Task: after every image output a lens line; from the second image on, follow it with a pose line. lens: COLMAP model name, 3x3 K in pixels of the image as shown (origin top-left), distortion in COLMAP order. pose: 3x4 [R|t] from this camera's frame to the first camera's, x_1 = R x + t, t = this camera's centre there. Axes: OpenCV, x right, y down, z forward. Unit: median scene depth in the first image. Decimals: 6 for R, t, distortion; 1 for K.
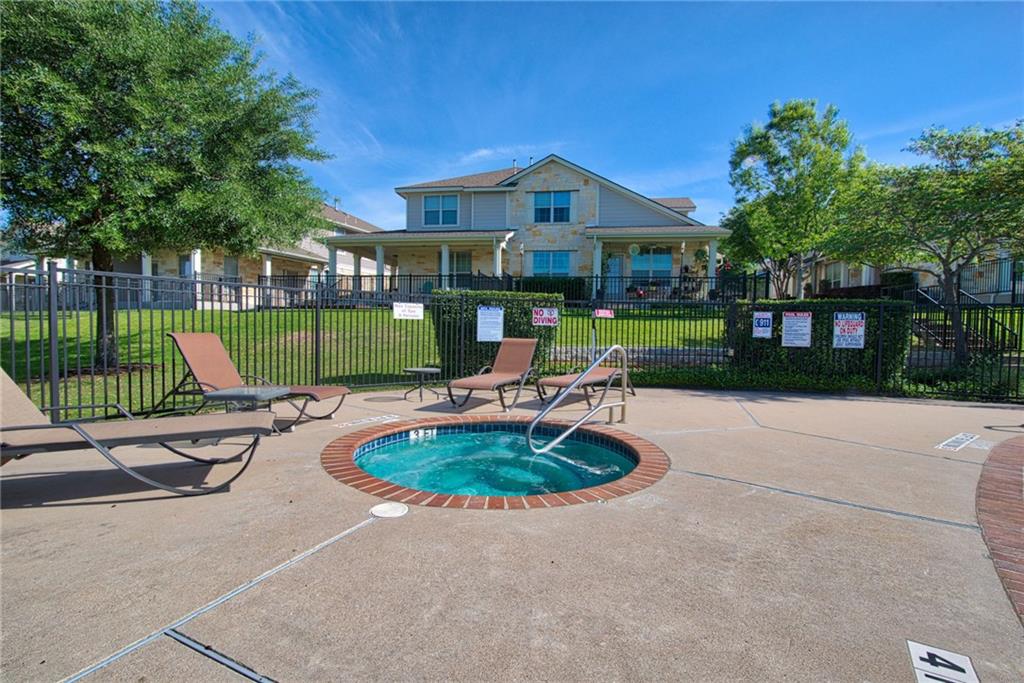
lens RADIAL K [[496.7, 0, 512.0], [0, 496.7, 341.5], [0, 0, 1]] dist [-0.000633, 0.000132]
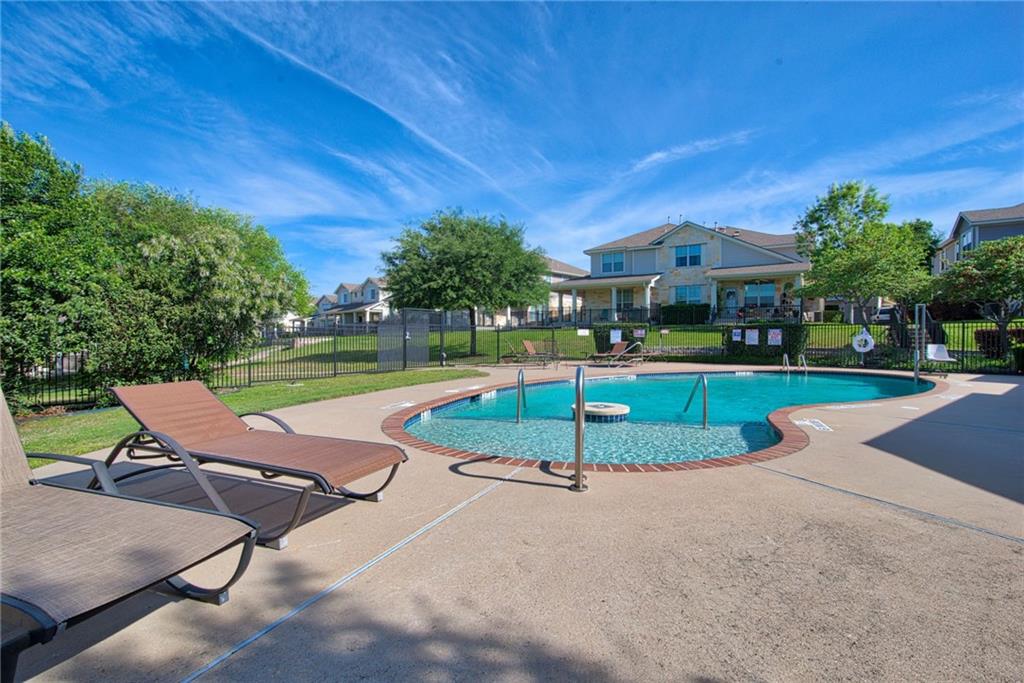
lens RADIAL K [[496.7, 0, 512.0], [0, 496.7, 341.5], [0, 0, 1]] dist [-0.000633, 0.000132]
pose [[0.925585, -0.010832, -0.378384, 0.153822], [0.001649, 0.999696, -0.024584, 0.018792], [0.378535, 0.022131, 0.925322, -0.561027]]
